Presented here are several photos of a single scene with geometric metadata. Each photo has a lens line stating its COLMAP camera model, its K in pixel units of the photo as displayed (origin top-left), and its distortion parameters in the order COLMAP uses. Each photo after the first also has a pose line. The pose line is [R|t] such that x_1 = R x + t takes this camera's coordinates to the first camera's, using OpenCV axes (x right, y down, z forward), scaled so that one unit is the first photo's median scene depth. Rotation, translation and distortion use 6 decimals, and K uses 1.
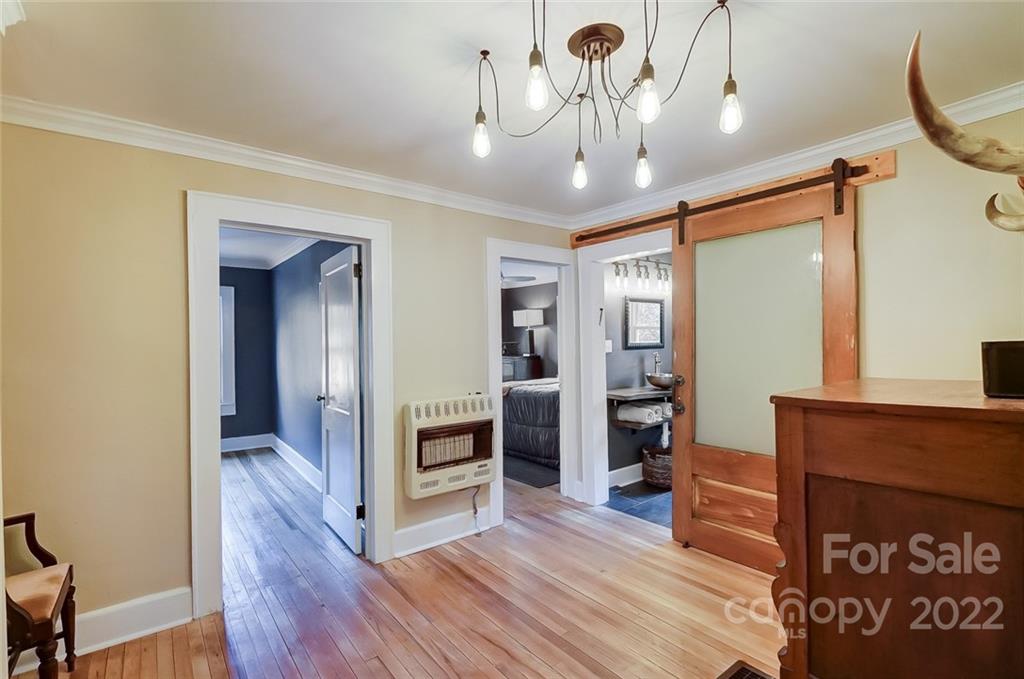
lens RADIAL K [[466.3, 0, 509.7], [0, 466.3, 337.0], [0, 0, 1]] dist [-0.002898, 0.004378]
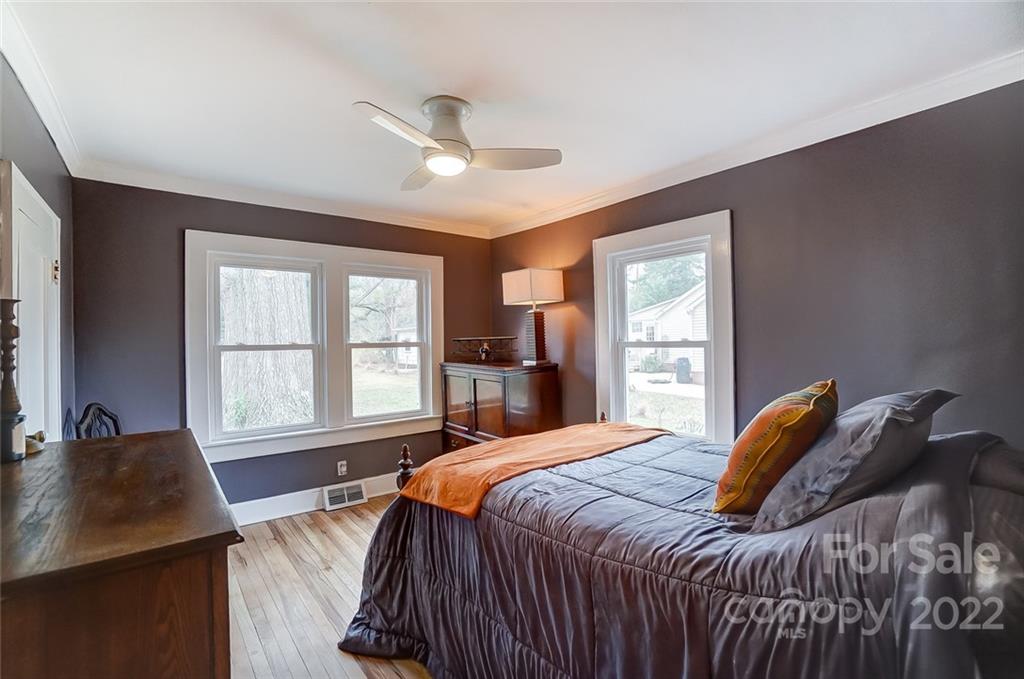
lens RADIAL K [[466.3, 0, 509.4], [0, 466.3, 336.3], [0, 0, 1]] dist [-0.002898, 0.004378]
pose [[0.999899, 0.005318, 0.013210, 0.008409], [-0.005462, 0.999925, 0.010931, 0.005542], [-0.013151, -0.011003, 0.999853, 0.506895]]
